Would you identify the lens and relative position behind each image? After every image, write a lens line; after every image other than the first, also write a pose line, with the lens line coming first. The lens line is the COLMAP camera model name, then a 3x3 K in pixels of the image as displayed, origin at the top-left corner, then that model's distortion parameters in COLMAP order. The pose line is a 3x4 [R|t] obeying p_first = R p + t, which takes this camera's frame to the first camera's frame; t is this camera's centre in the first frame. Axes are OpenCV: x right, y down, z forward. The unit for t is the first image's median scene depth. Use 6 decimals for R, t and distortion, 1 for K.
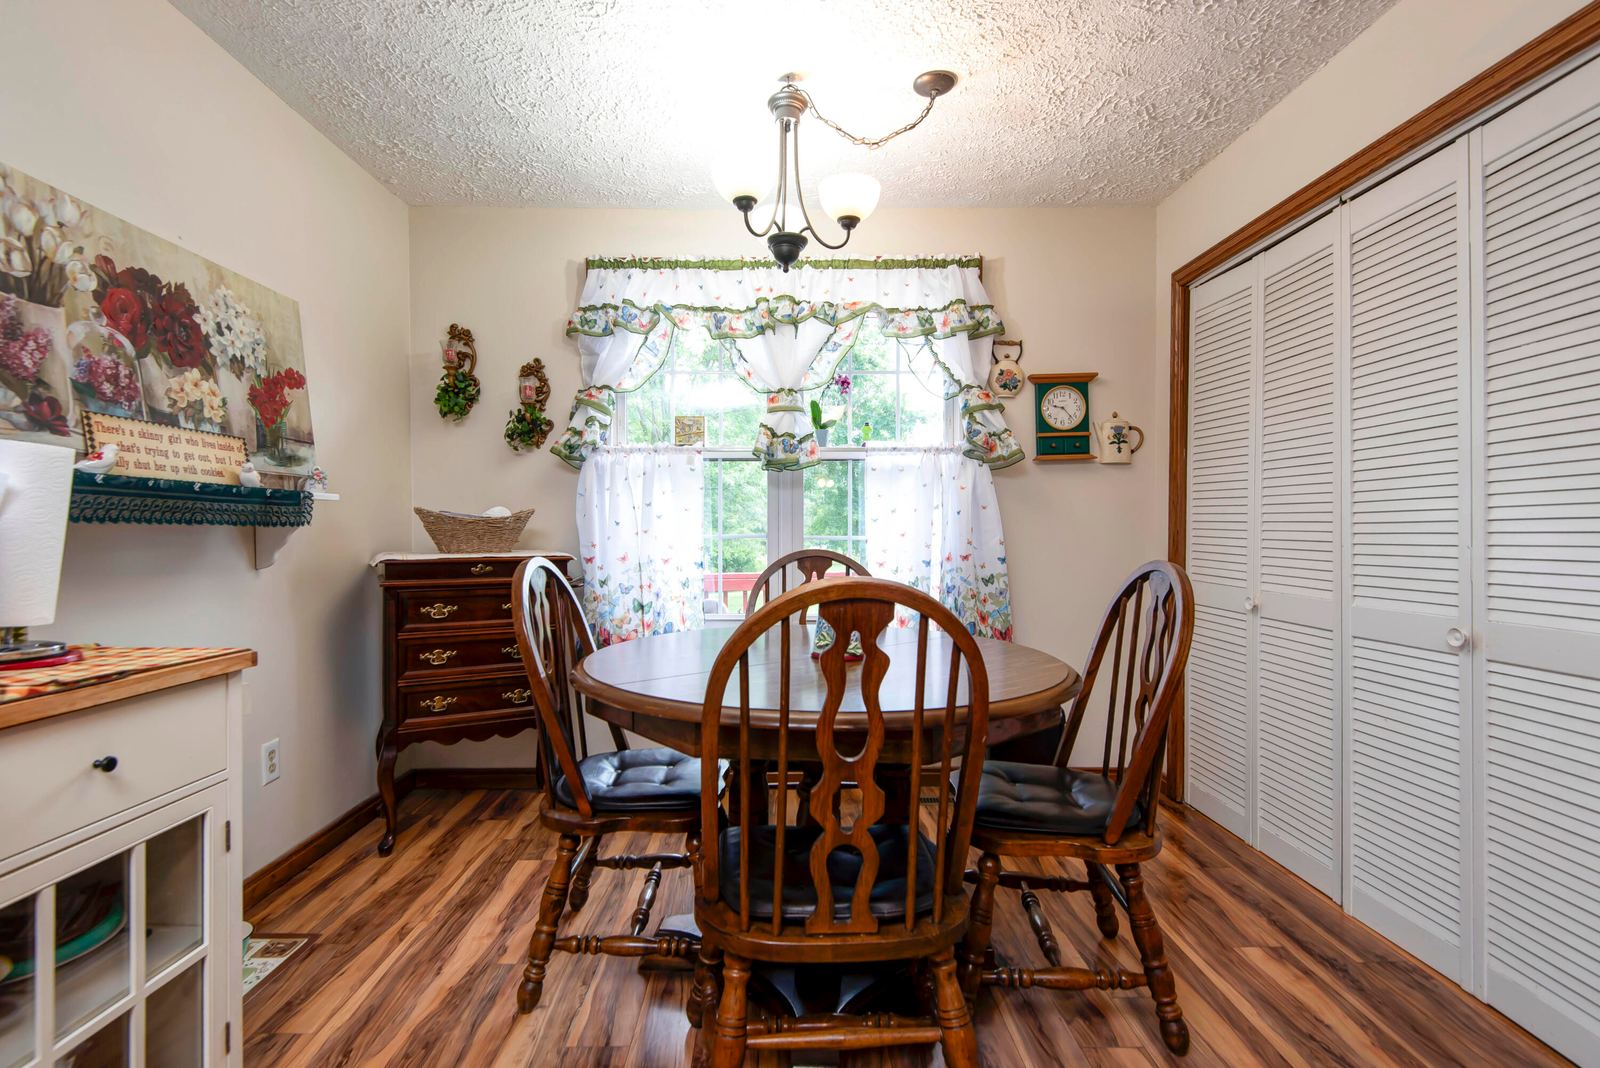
lens RADIAL K [[743.5, 0, 790.3], [0, 743.5, 539.3], [0, 0, 1]] dist [0.004608, 0.000095]
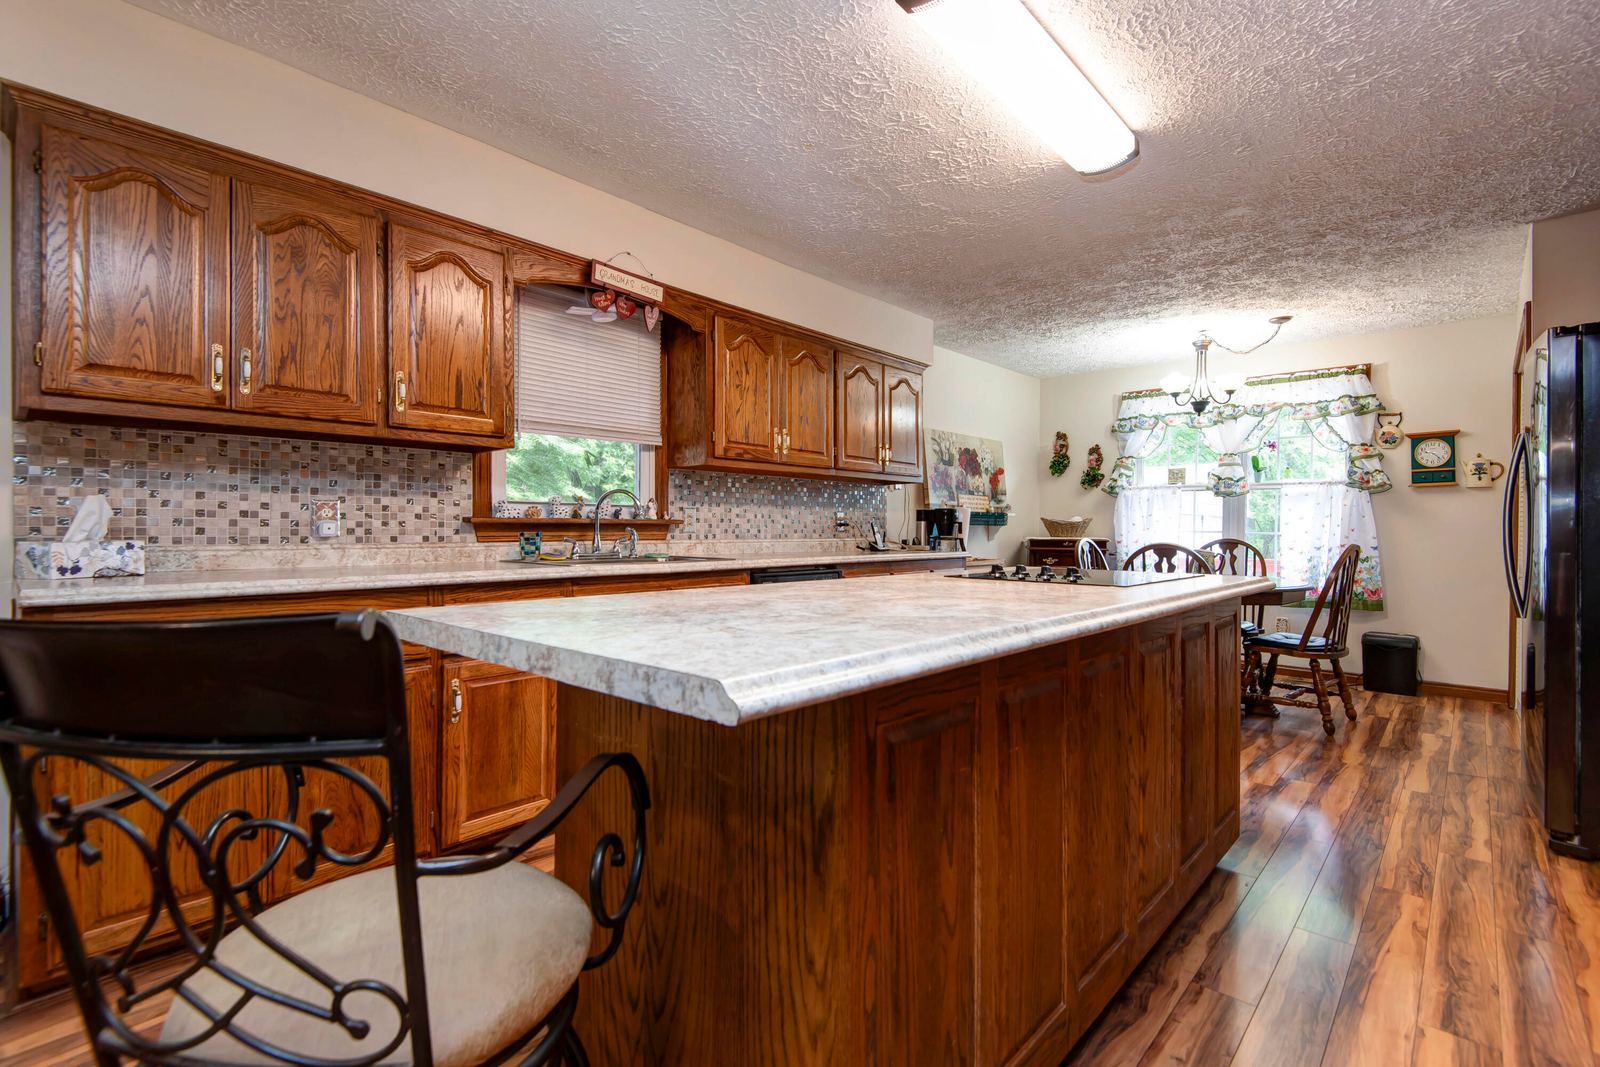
lens RADIAL K [[743.5, 0, 793.5], [0, 743.5, 534.0], [0, 0, 1]] dist [0.004608, 0.000095]
pose [[0.722062, 0.016943, -0.691621, 0.498999], [-0.014731, 0.999850, 0.009115, 0.000123], [0.691672, 0.003606, 0.722203, -1.106886]]
